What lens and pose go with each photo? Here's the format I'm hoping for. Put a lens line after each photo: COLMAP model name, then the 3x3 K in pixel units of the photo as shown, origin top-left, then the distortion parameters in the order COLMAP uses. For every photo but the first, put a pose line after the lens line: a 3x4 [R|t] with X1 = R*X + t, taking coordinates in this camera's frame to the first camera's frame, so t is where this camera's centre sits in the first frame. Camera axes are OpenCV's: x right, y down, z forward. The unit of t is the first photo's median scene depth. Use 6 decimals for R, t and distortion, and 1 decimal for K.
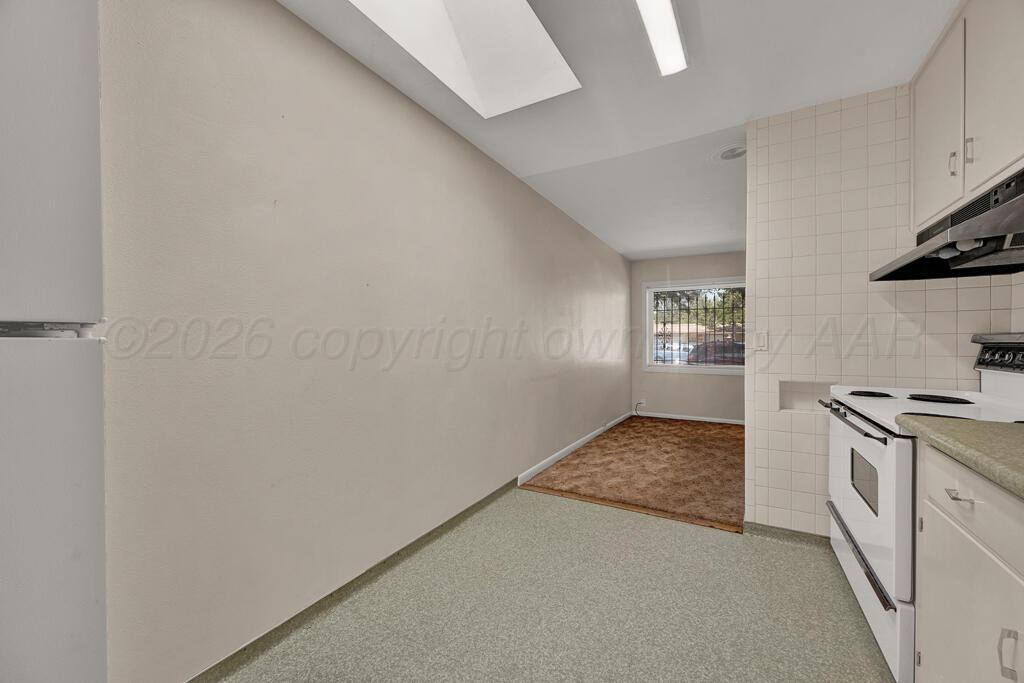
lens RADIAL K [[400.6, 0, 513.0], [0, 400.6, 343.0], [0, 0, 1]] dist [-0.000539, -0.000116]
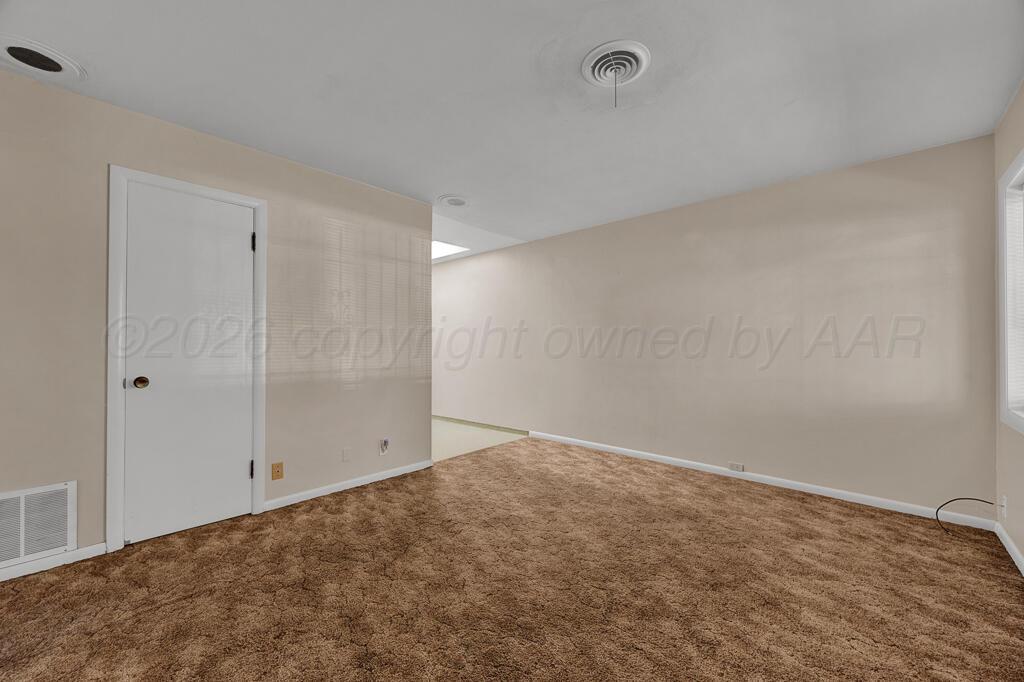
lens RADIAL K [[400.6, 0, 513.0], [0, 400.6, 343.9], [0, 0, 1]] dist [-0.000539, -0.000116]
pose [[-0.214409, -0.005230, -0.976730, 1.263258], [-0.001314, 0.999986, -0.005066, 0.003028], [0.976743, 0.000197, -0.214413, 1.036165]]
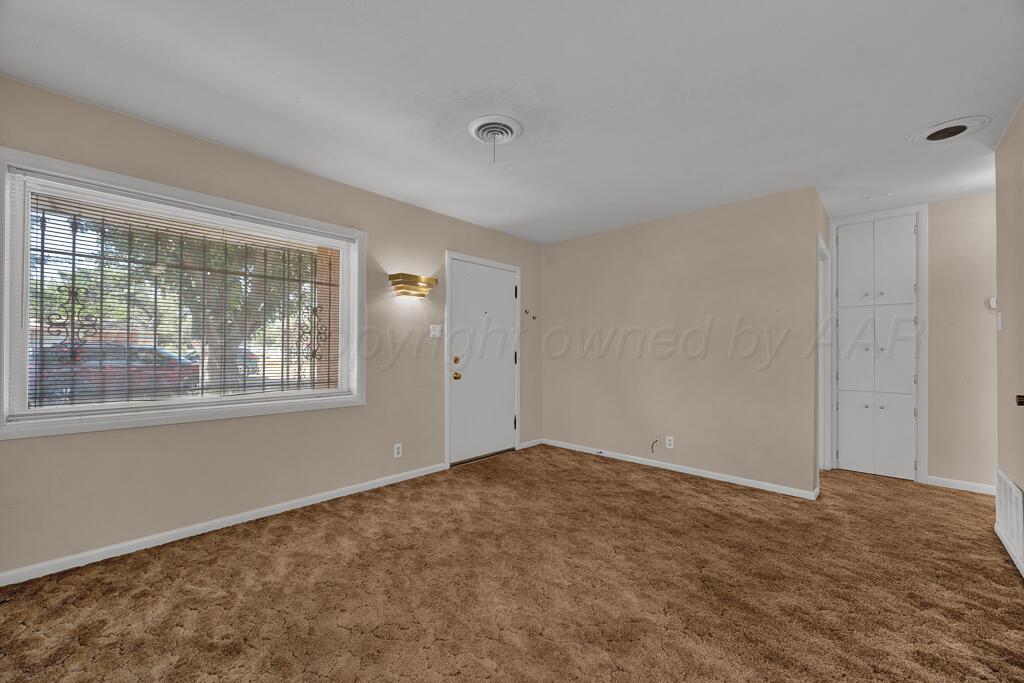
lens RADIAL K [[400.6, 0, 511.1], [0, 400.6, 347.4], [0, 0, 1]] dist [-0.000539, -0.000116]
pose [[0.223947, 0.010372, 0.974546, 0.194192], [-0.005534, 0.999941, -0.009371, 0.000581], [-0.974586, -0.003295, 0.223991, 0.892246]]
